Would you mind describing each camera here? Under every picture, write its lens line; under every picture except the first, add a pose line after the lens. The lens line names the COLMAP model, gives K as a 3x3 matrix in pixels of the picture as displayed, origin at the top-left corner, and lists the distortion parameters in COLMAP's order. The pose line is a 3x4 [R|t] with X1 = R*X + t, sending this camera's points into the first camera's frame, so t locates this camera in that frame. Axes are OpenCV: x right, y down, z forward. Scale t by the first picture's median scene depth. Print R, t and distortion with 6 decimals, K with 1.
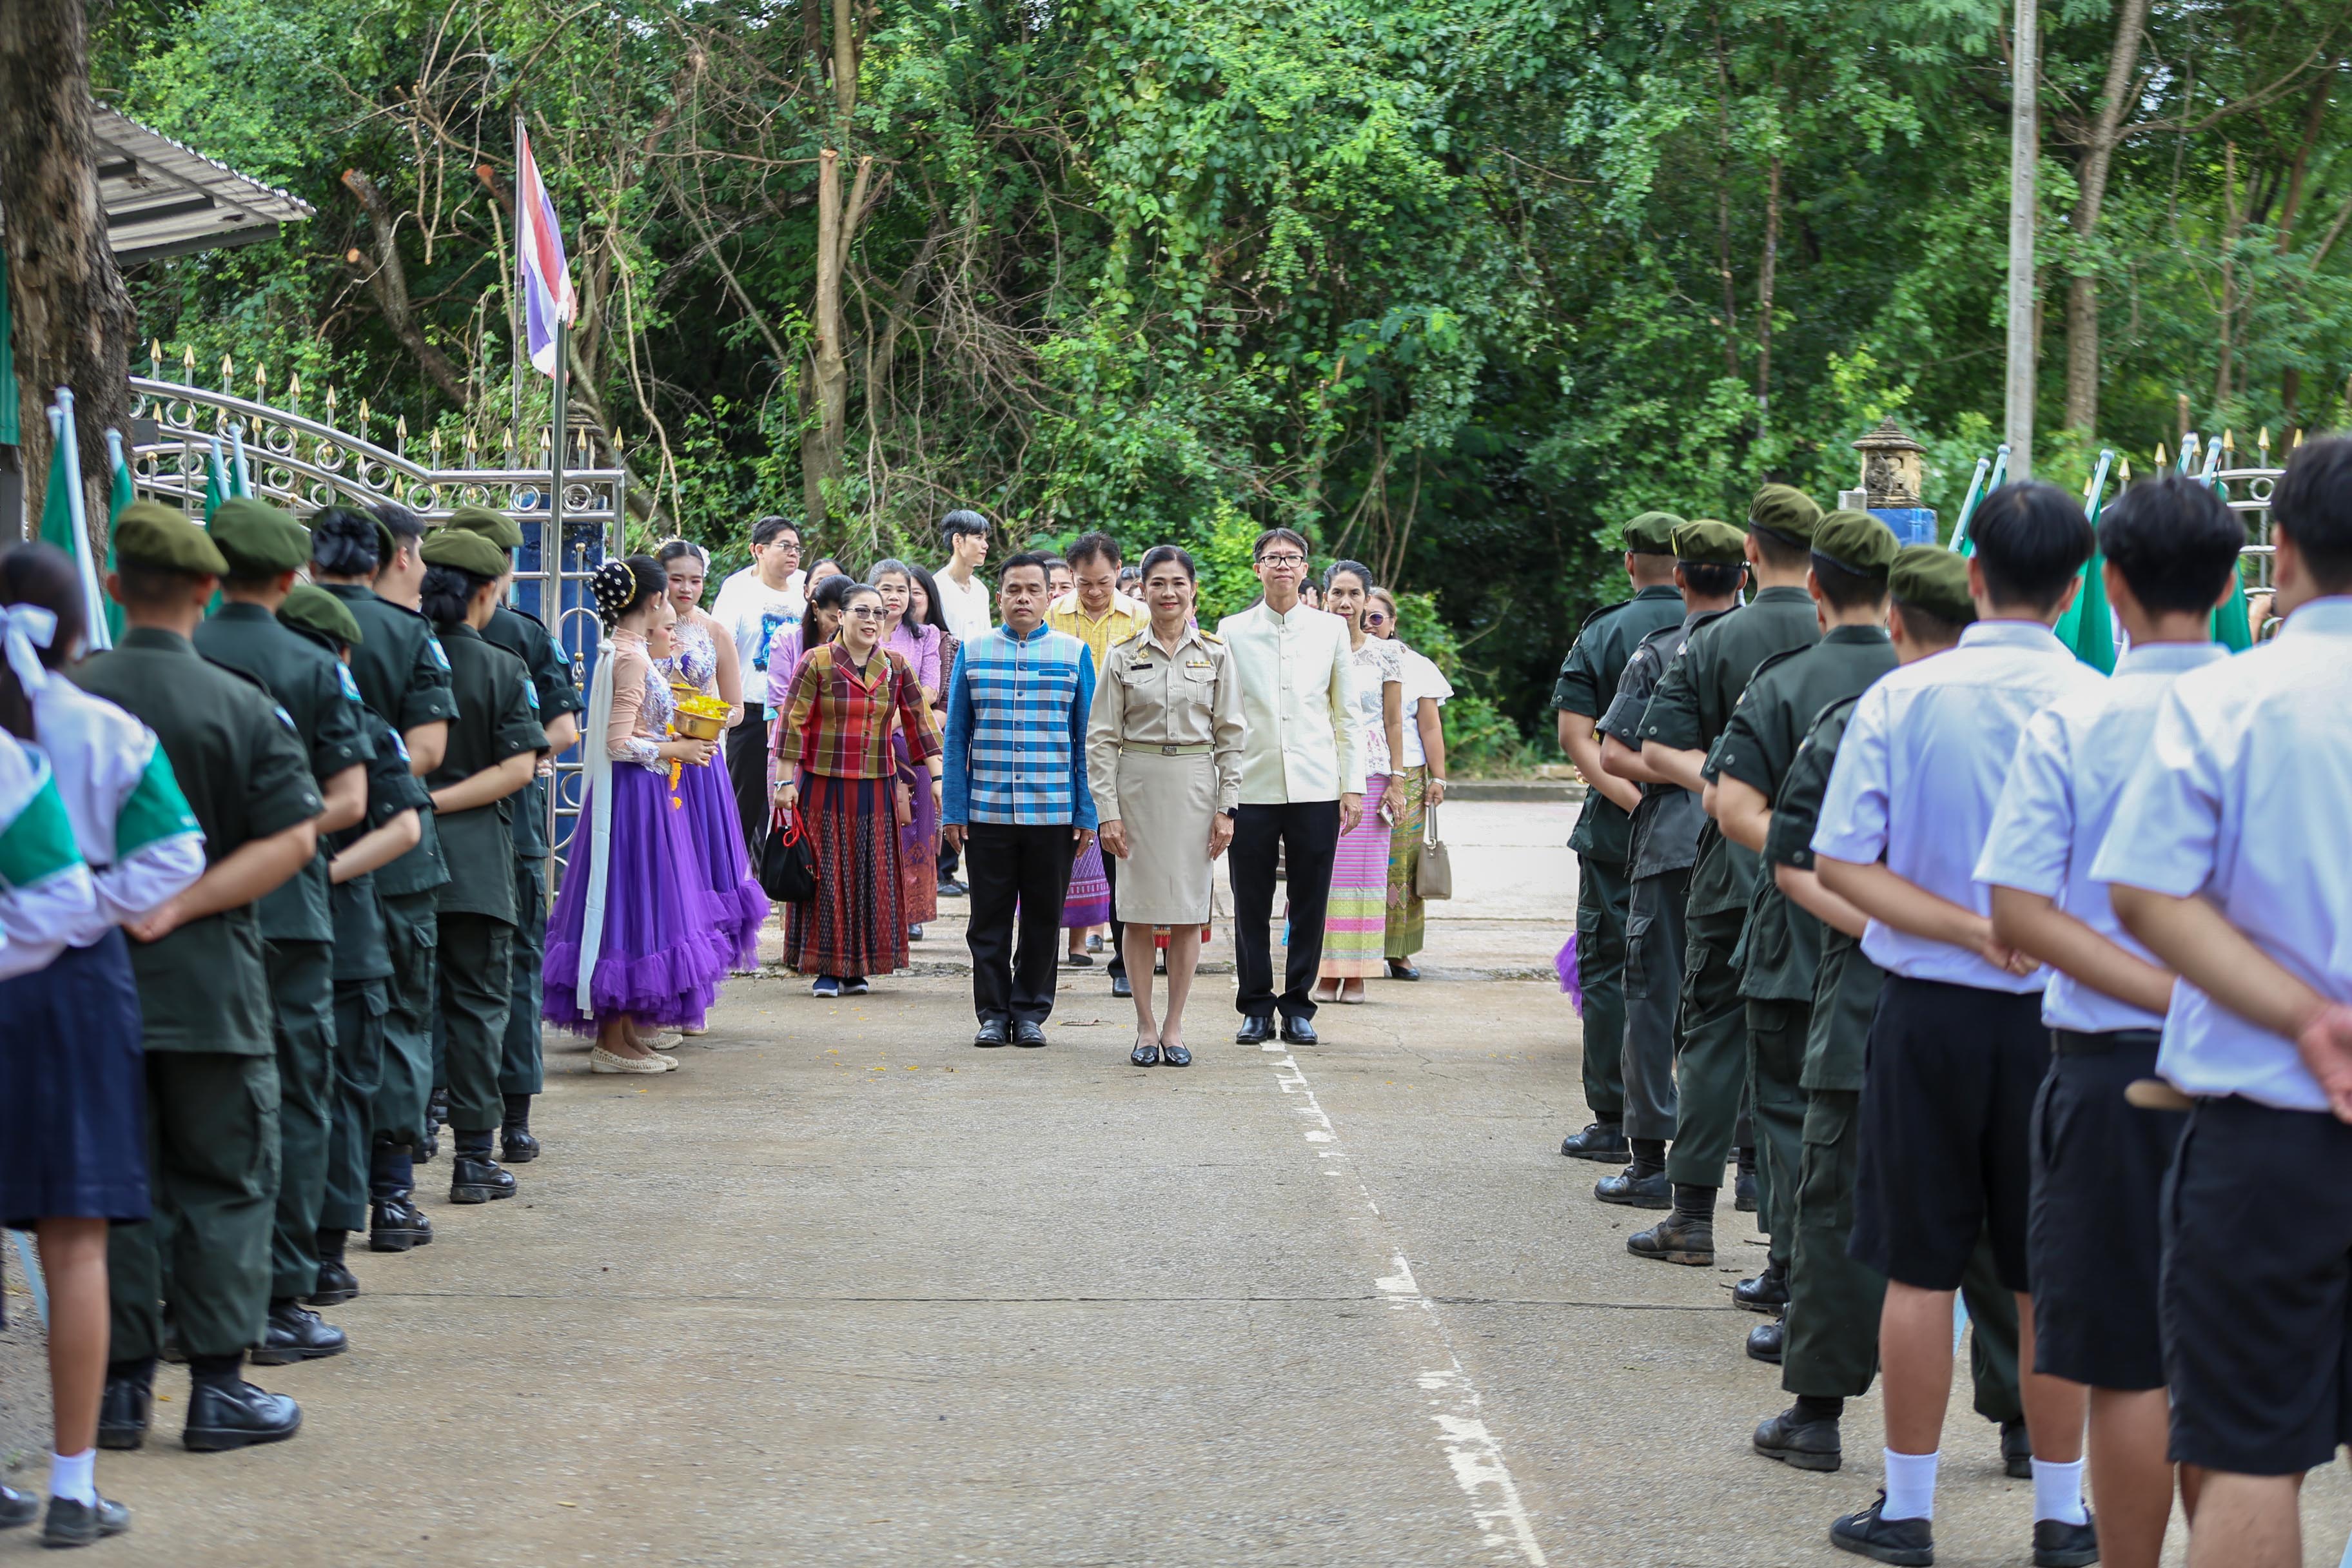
lens RADIAL K [[5506.7, 0, 1176.0], [0, 5506.7, 784.0], [0, 0, 1]] dist [-0.403991, -0.197675]
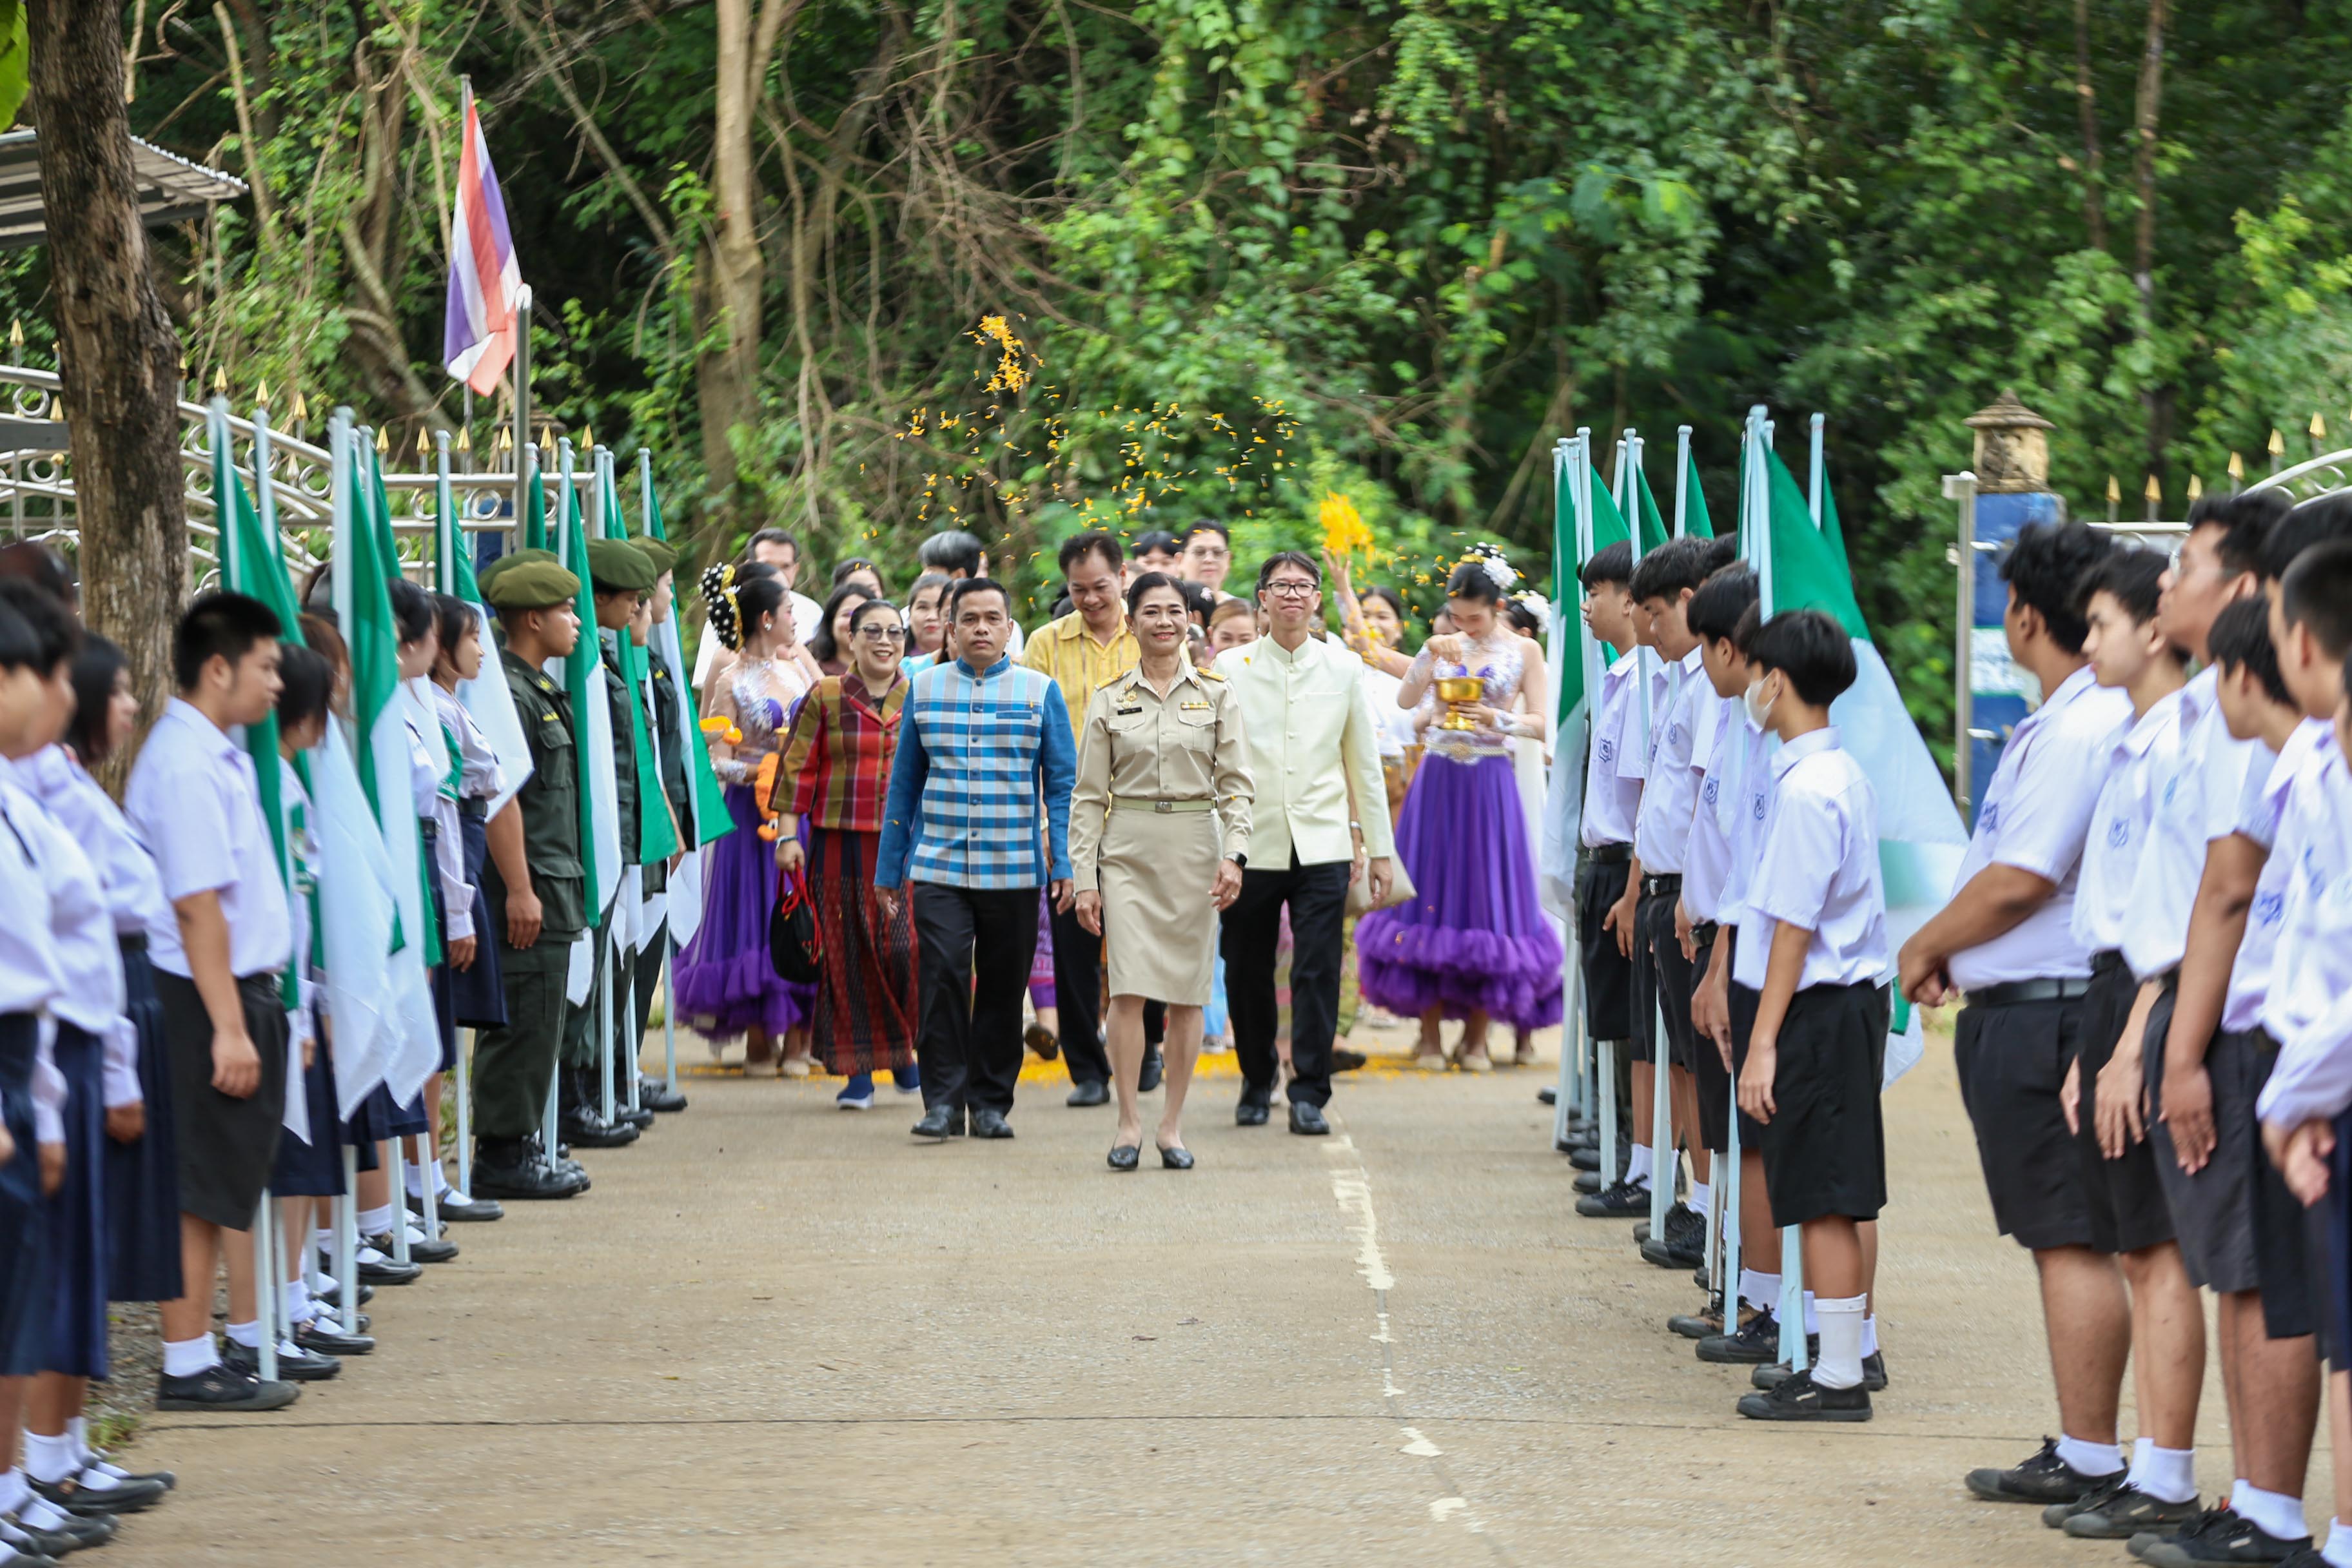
lens RADIAL K [[12179.6, 0, 1176.0], [0, 12179.6, 784.0], [0, 0, 1]] dist [-0.056399, 144.038960]
pose [[0.999807, -0.012545, -0.015087, 0.012149], [0.012297, 0.999789, -0.016469, 0.013810], [0.015291, 0.016280, 0.999751, -0.491407]]
